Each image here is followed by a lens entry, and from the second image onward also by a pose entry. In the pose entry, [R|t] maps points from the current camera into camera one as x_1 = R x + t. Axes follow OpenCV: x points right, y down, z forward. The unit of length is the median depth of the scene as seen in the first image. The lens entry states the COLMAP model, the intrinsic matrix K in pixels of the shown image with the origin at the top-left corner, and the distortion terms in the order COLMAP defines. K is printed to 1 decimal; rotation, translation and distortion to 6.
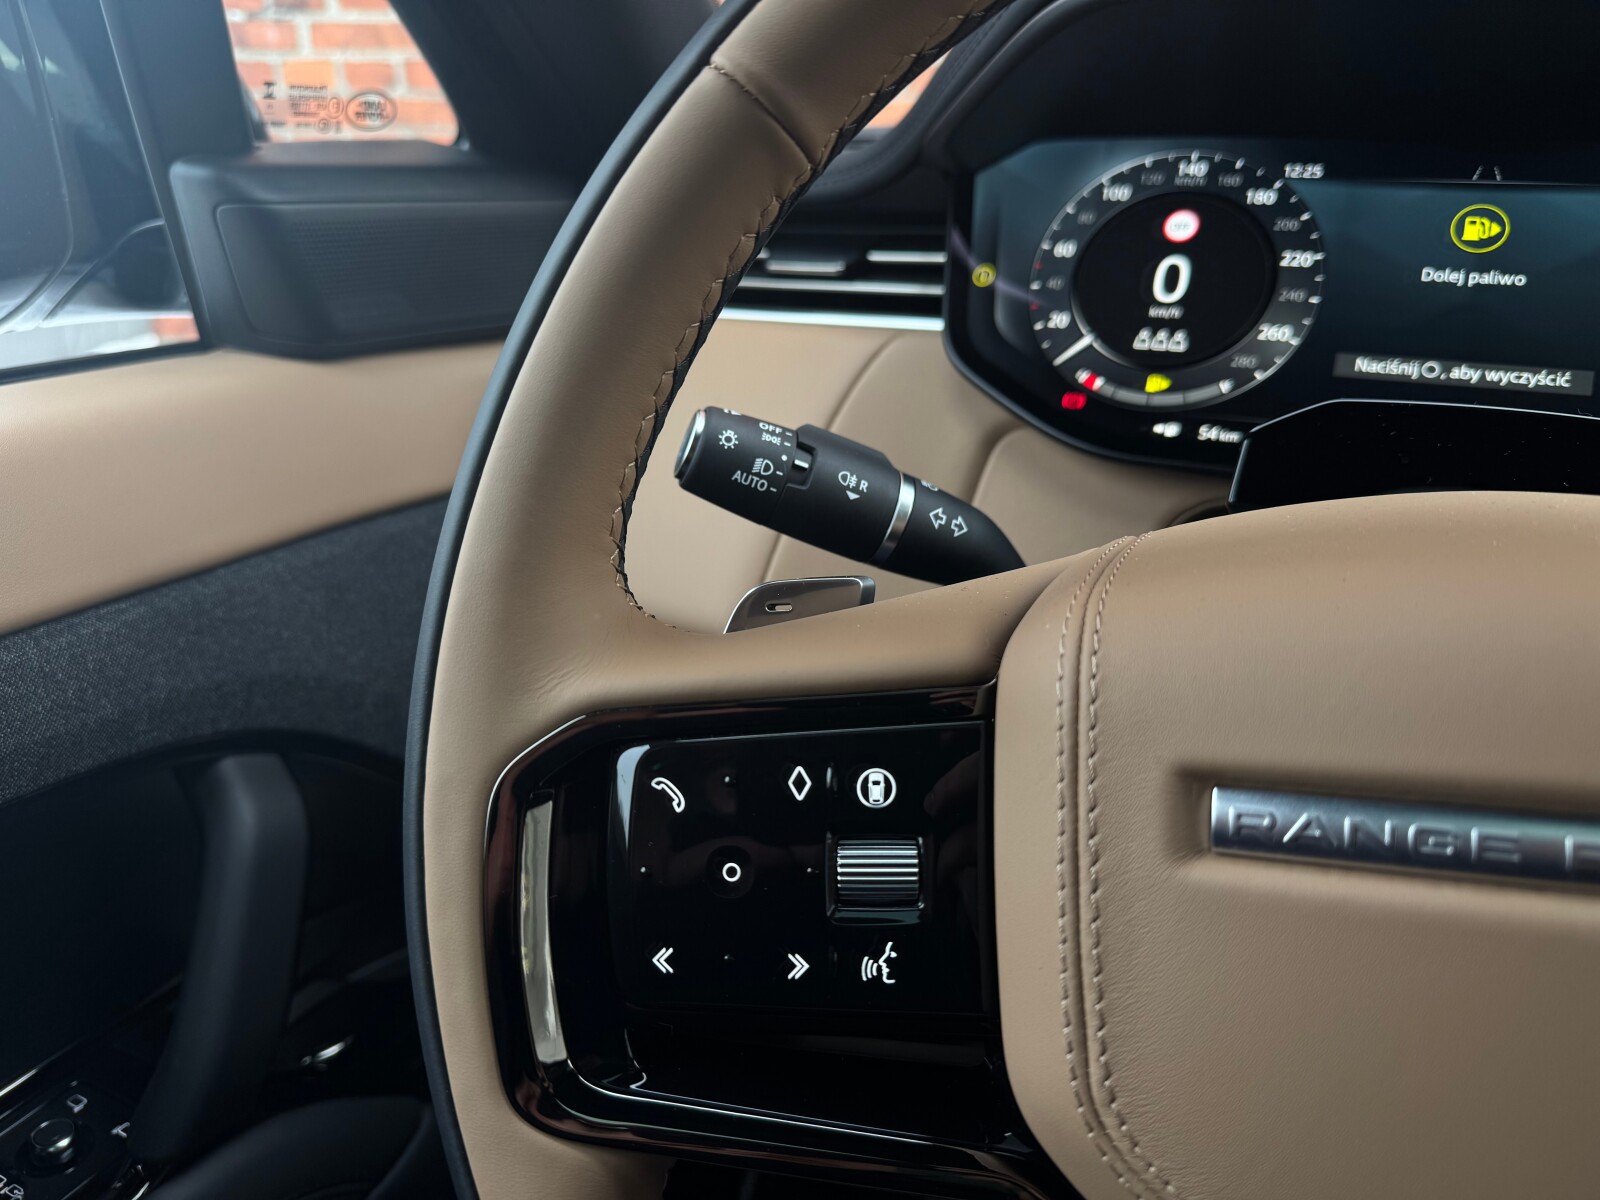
lens RADIAL K [[1179.2, 0, 786.7], [0, 1179.2, 602.8], [0, 0, 1]] dist [0.006244, -0.040221]
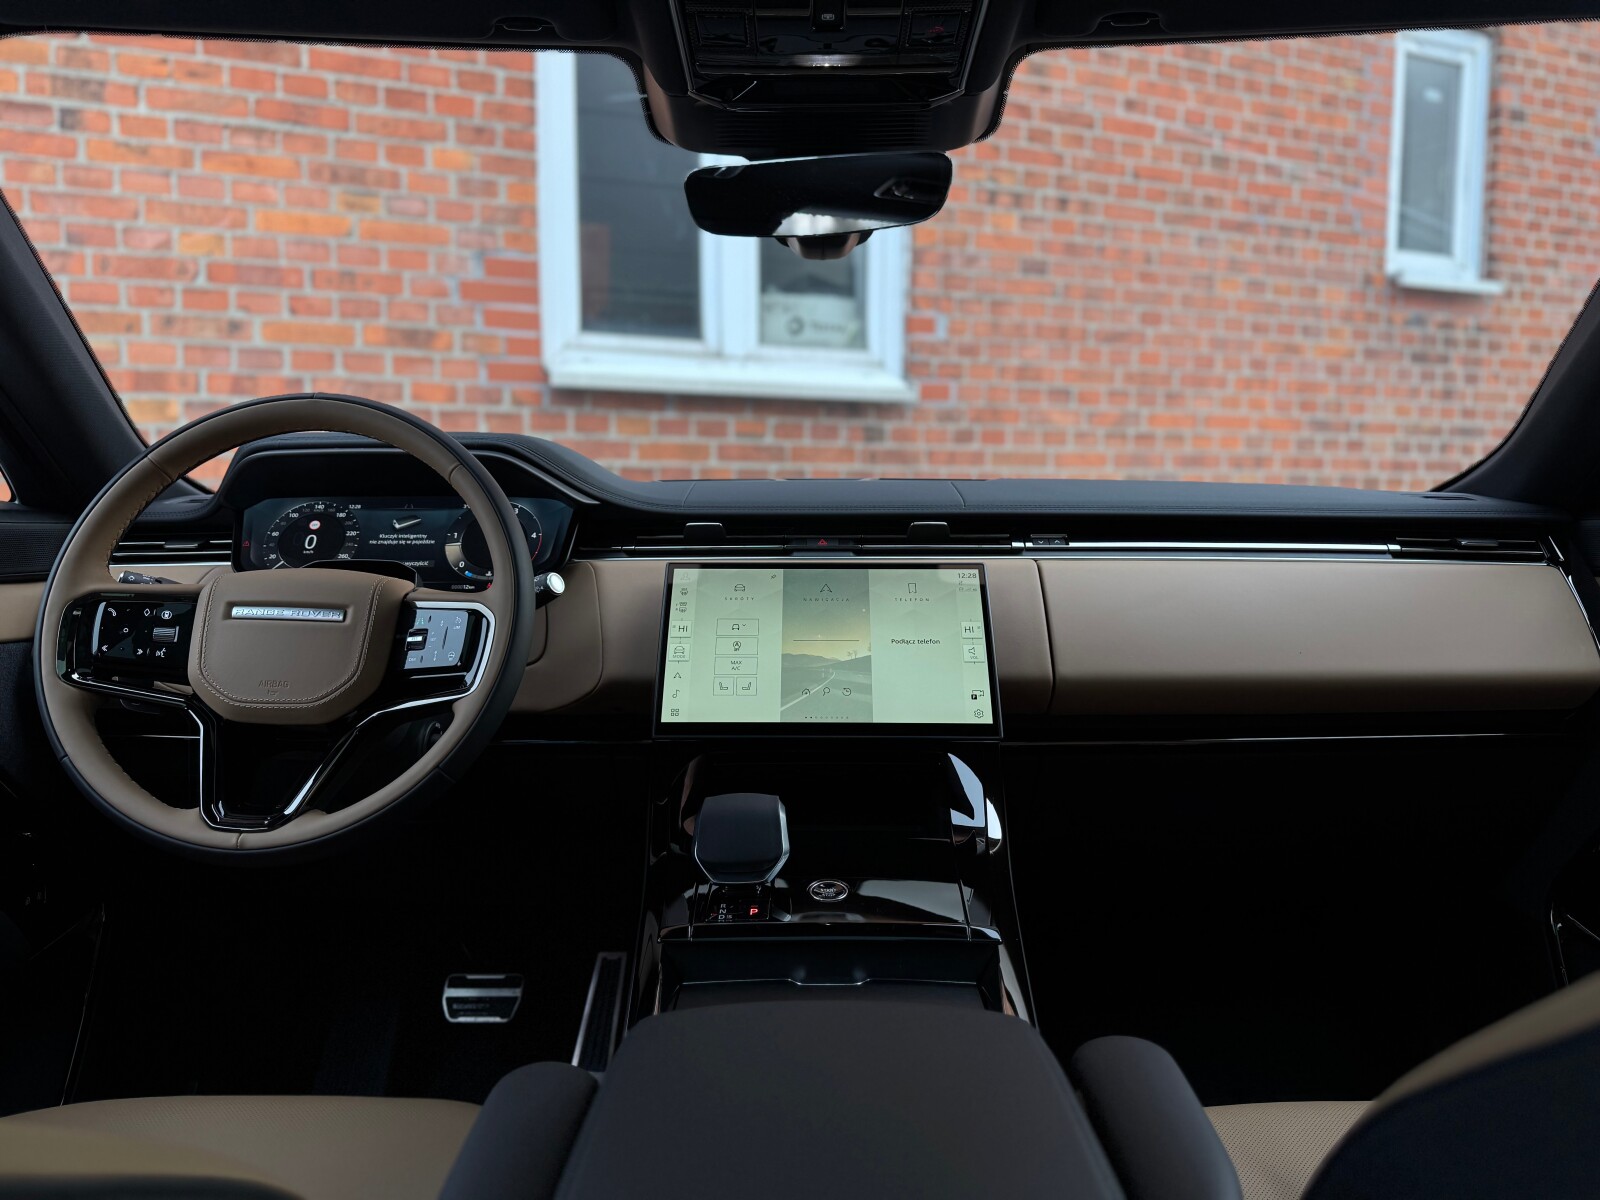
lens RADIAL K [[1179.2, 0, 805.5], [0, 1179.2, 610.3], [0, 0, 1]] dist [0.006244, -0.040221]
pose [[0.916578, -0.026557, 0.398973, 0.275882], [0.150546, 0.947290, -0.282801, 0.888062], [-0.370433, 0.319273, 0.872264, -1.927378]]
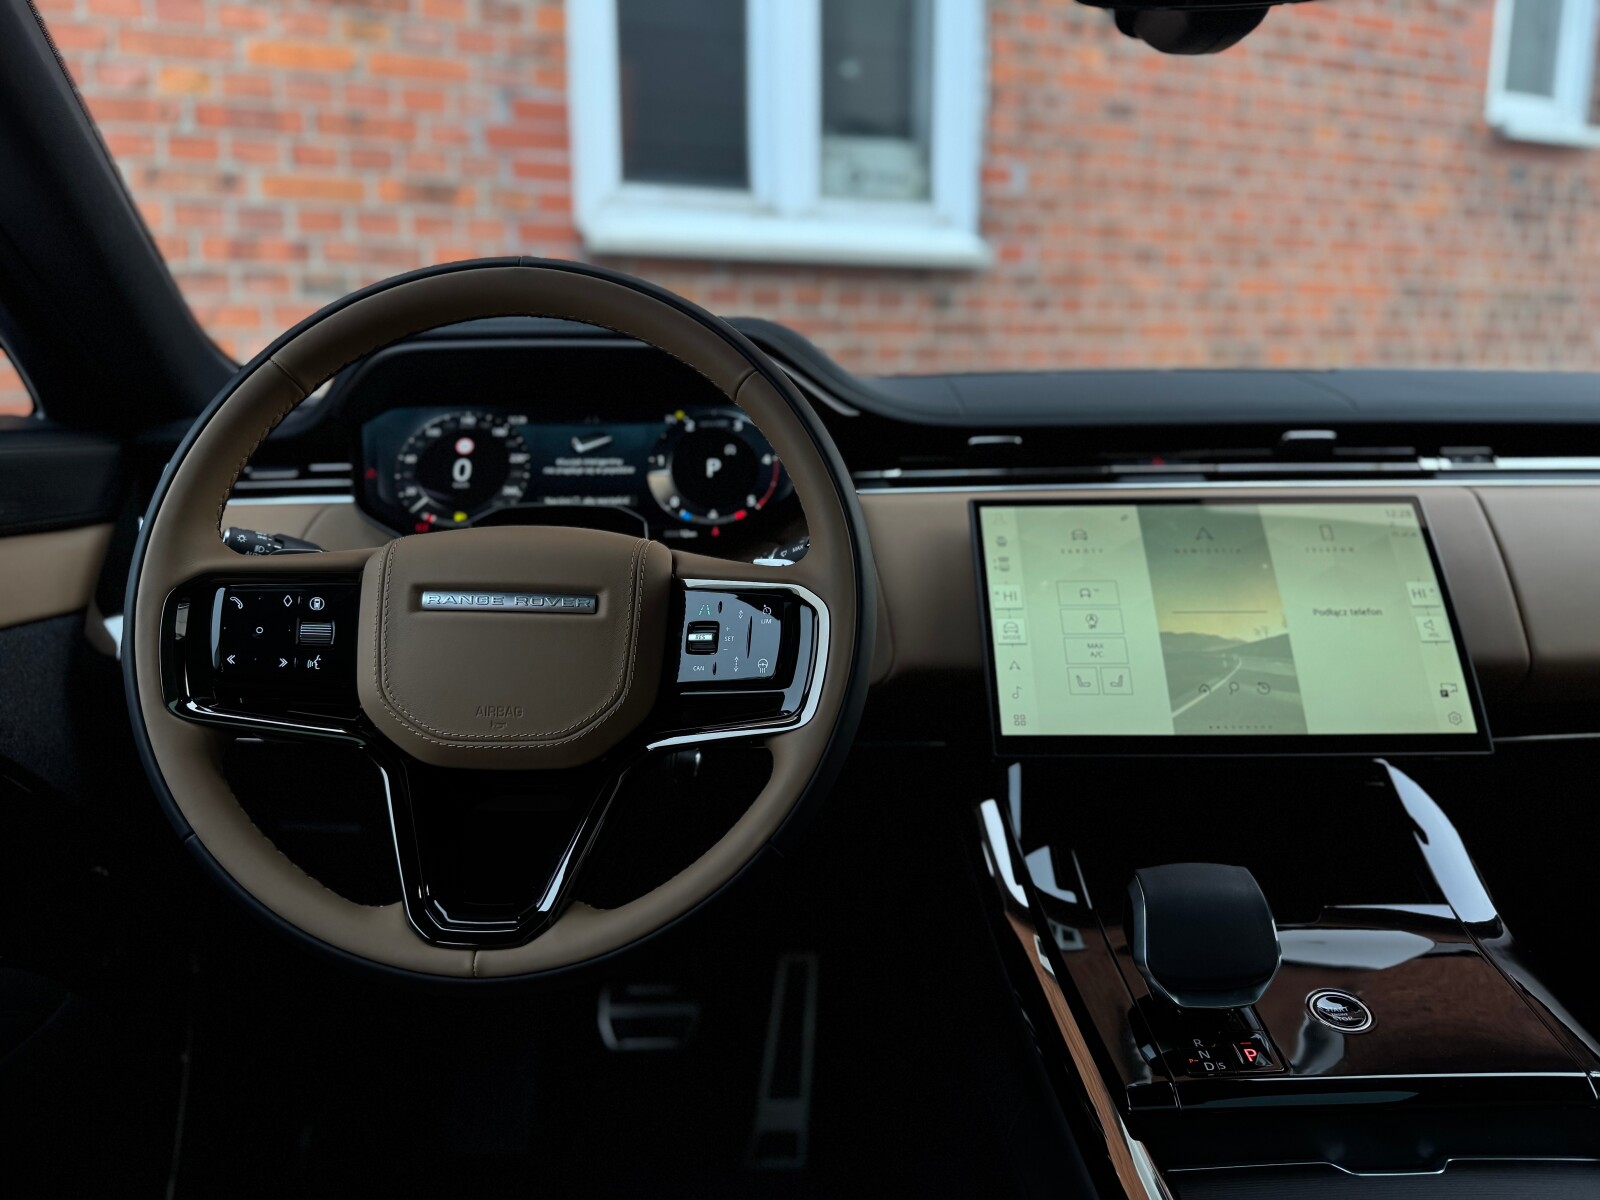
lens RADIAL K [[1179.2, 0, 800.3], [0, 1179.2, 608.1], [0, 0, 1]] dist [0.006244, -0.040221]
pose [[0.907785, -0.078227, 0.412076, -0.014076], [0.163624, 0.970662, -0.176189, 0.432648], [-0.386204, 0.227367, 0.893952, -1.054419]]
